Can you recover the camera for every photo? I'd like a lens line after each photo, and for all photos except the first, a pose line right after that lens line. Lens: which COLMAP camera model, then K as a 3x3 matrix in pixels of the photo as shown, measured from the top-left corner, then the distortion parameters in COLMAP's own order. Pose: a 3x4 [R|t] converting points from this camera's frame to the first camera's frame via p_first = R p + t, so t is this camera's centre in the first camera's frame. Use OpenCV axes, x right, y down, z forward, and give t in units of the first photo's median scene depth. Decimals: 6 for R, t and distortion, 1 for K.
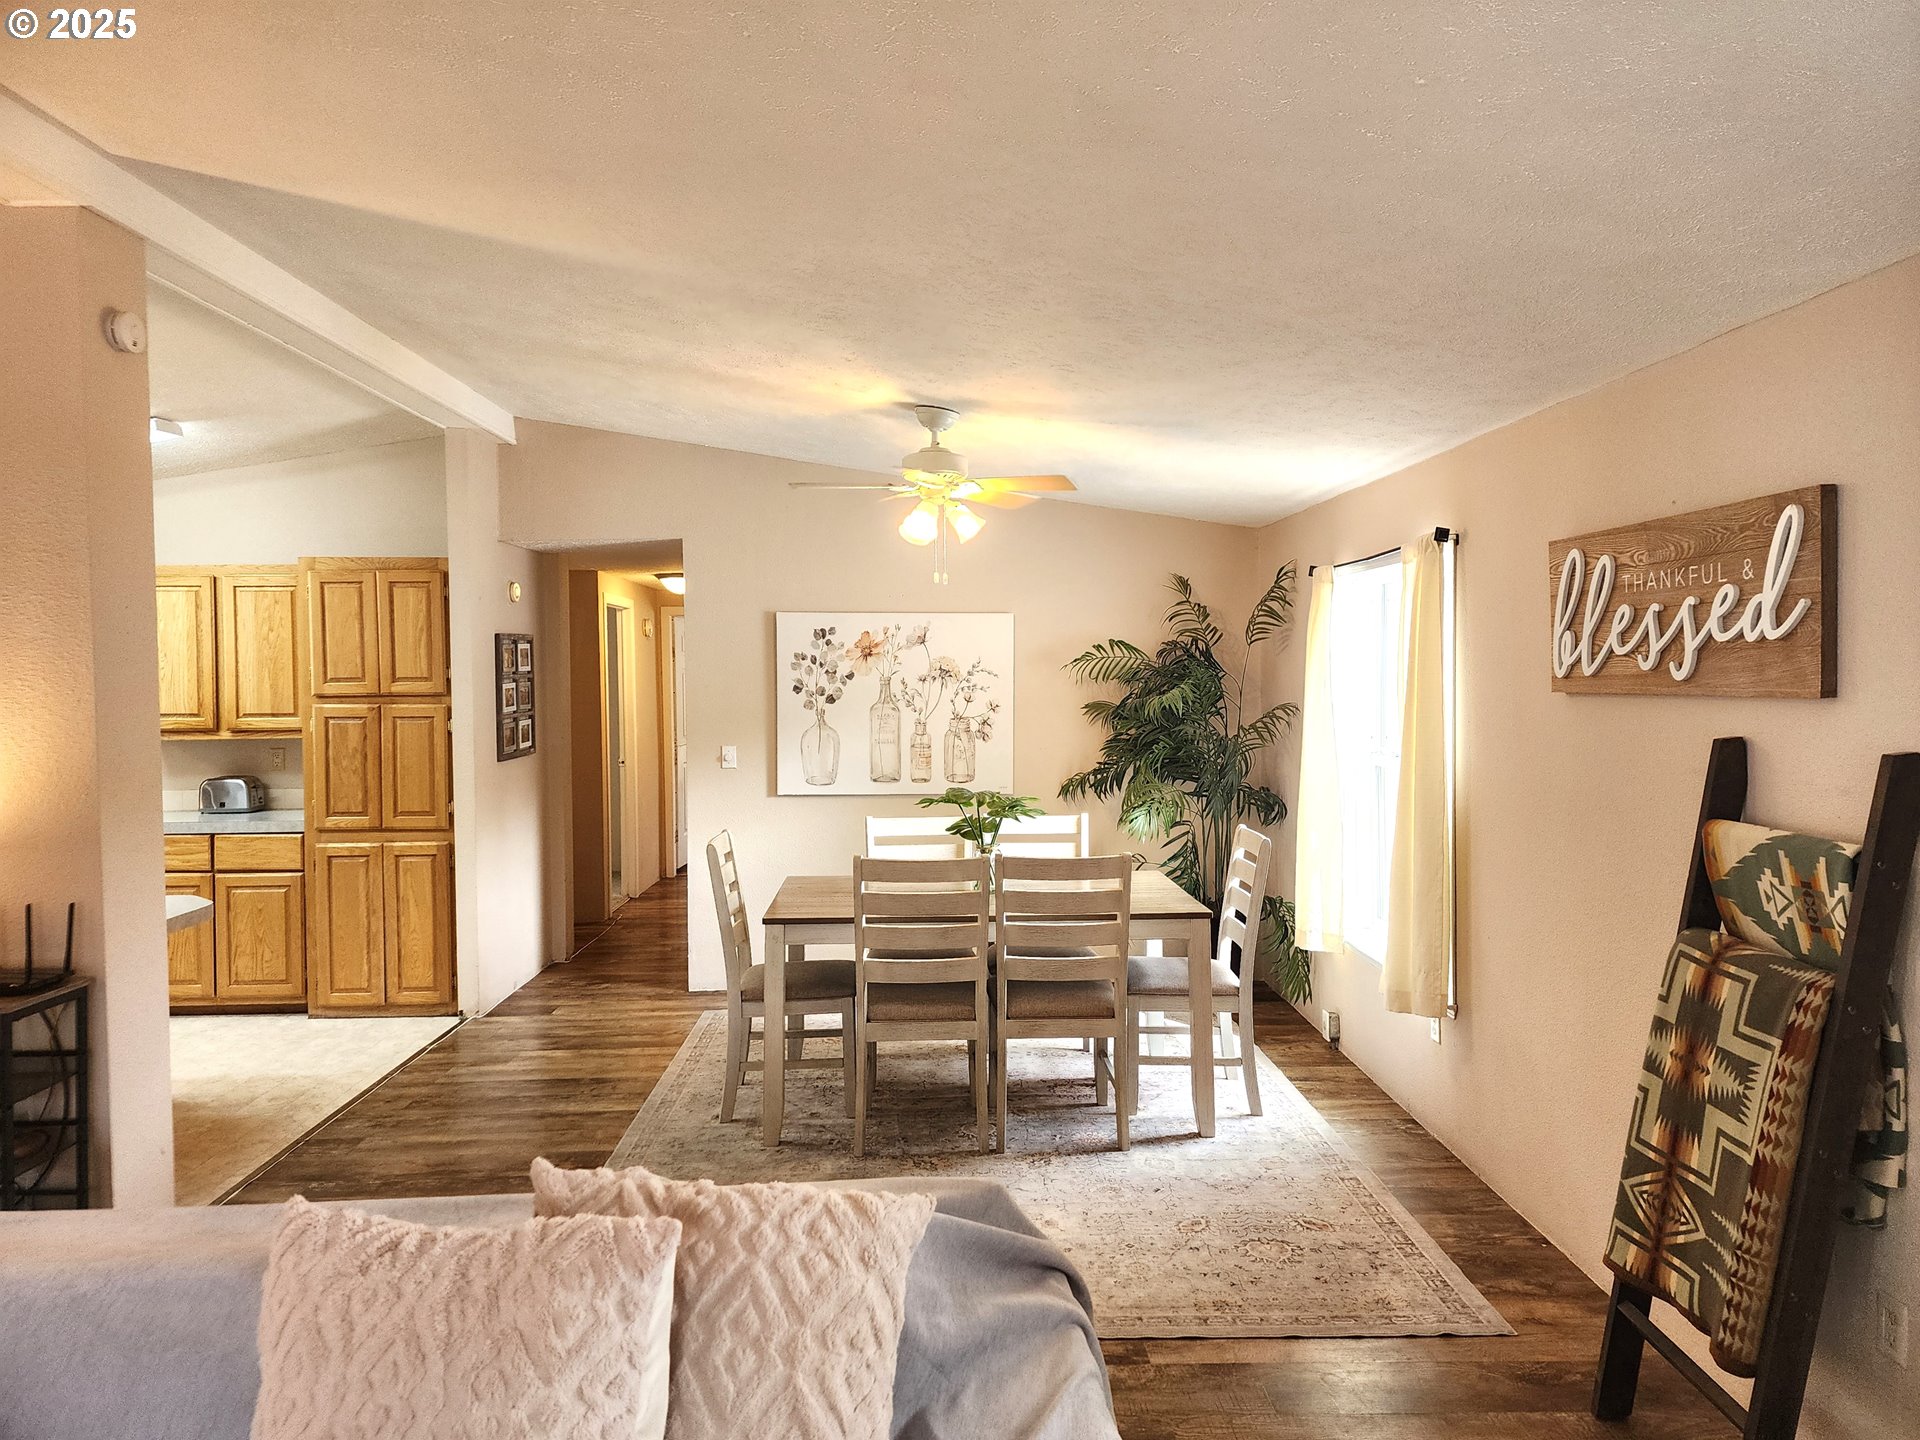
lens RADIAL K [[1247.1, 0, 930.4], [0, 1247.1, 718.6], [0, 0, 1]] dist [0.000857, -0.026011]
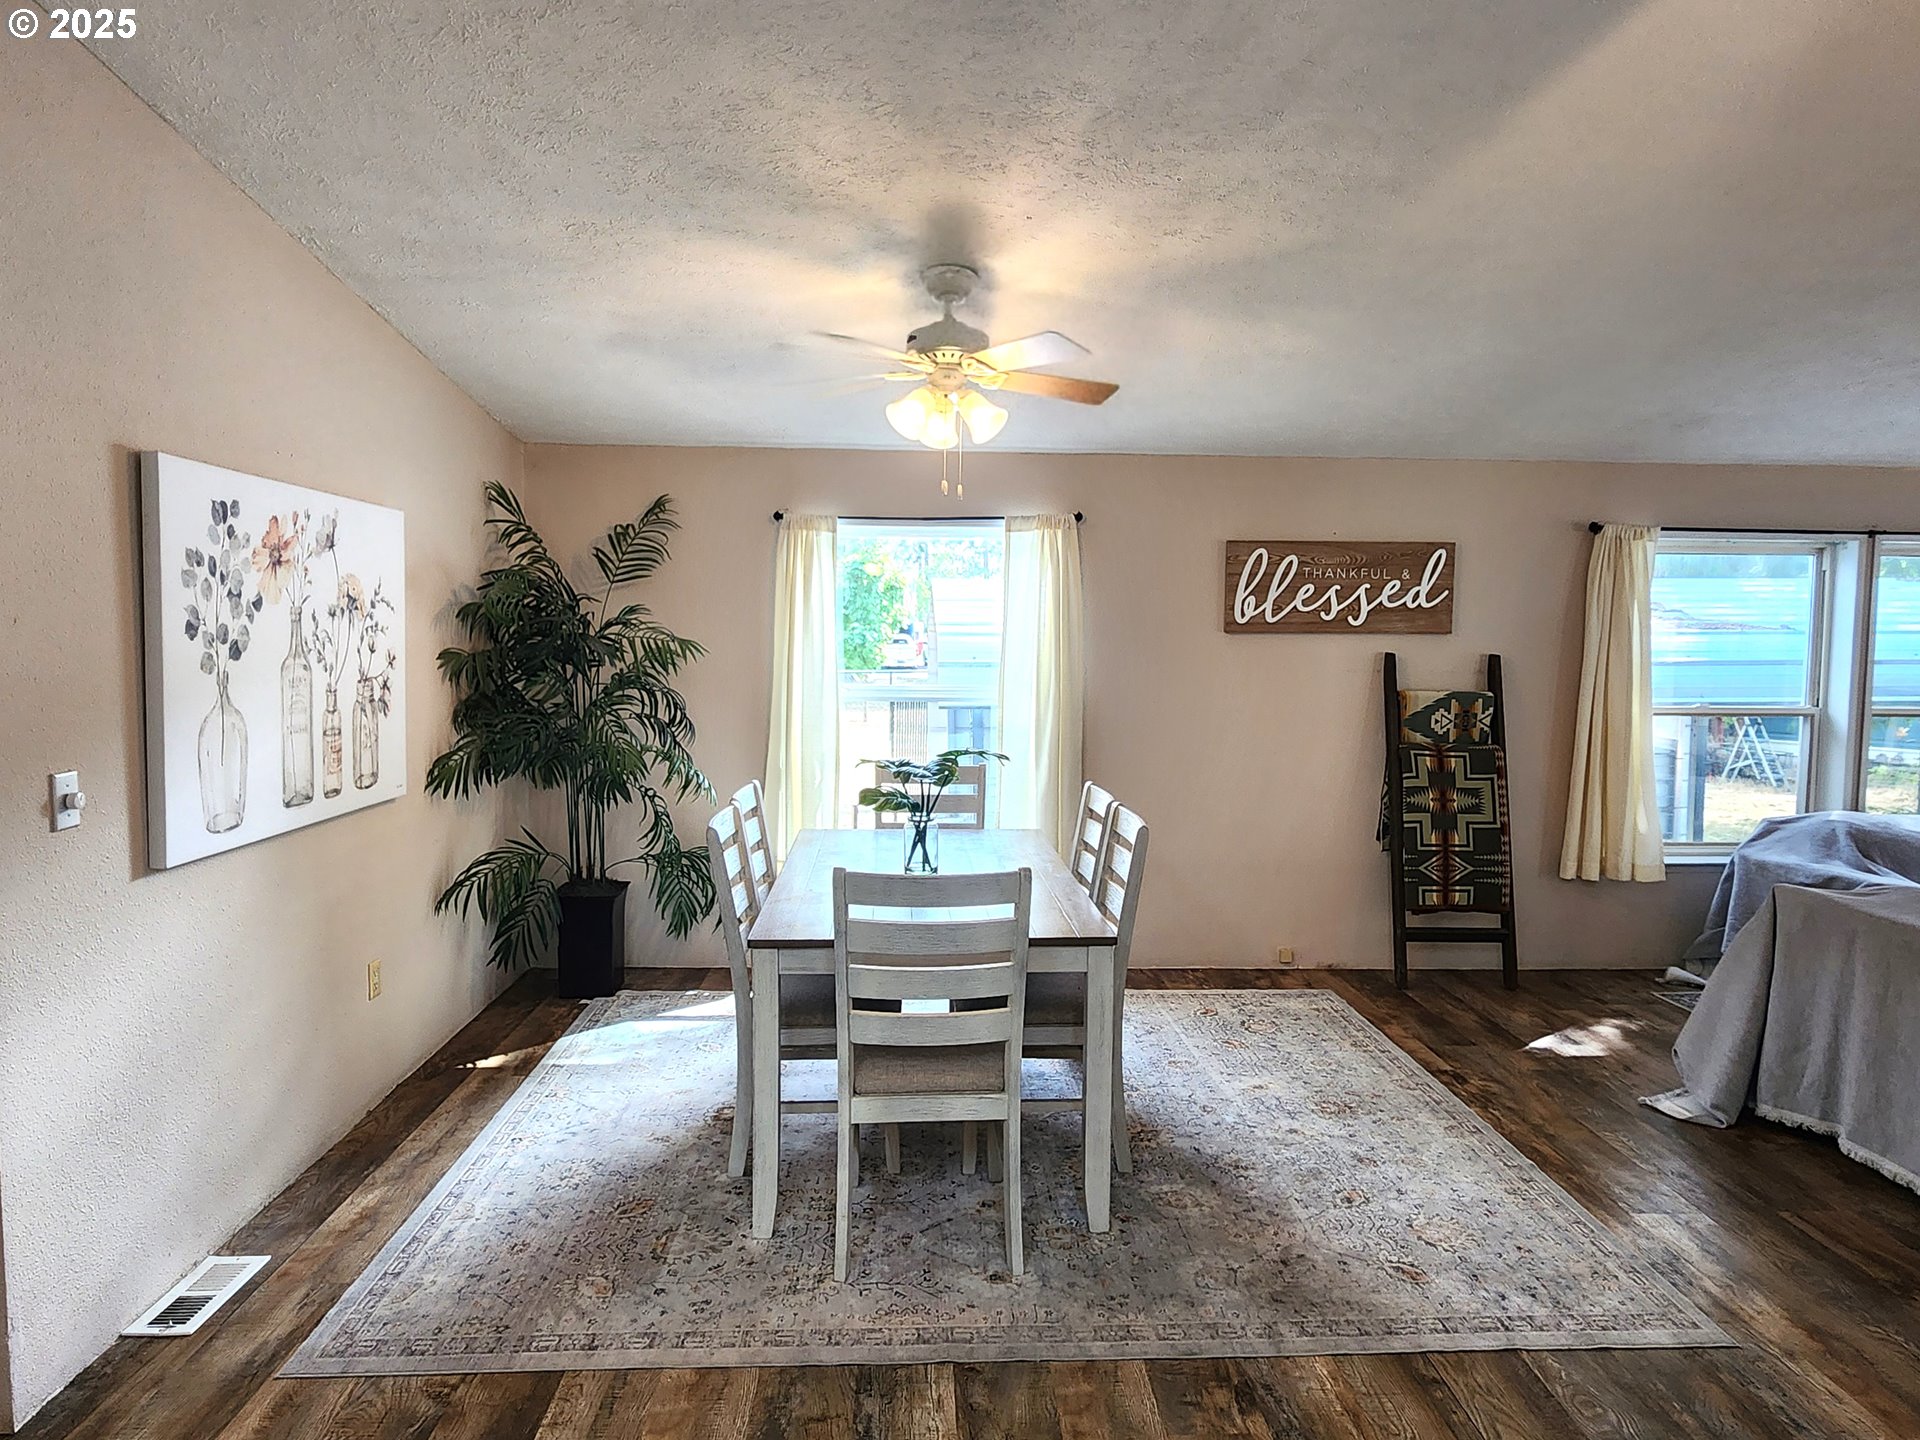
lens RADIAL K [[1159.3, 0, 960.0], [0, 1159.3, 720.0], [0, 0, 1]] dist [0.007439, 0.000510]
pose [[-0.029589, -0.073656, 0.996845, -0.994787], [0.025642, 0.996897, 0.074421, -0.027817], [-0.999233, 0.027763, -0.027609, 1.353617]]
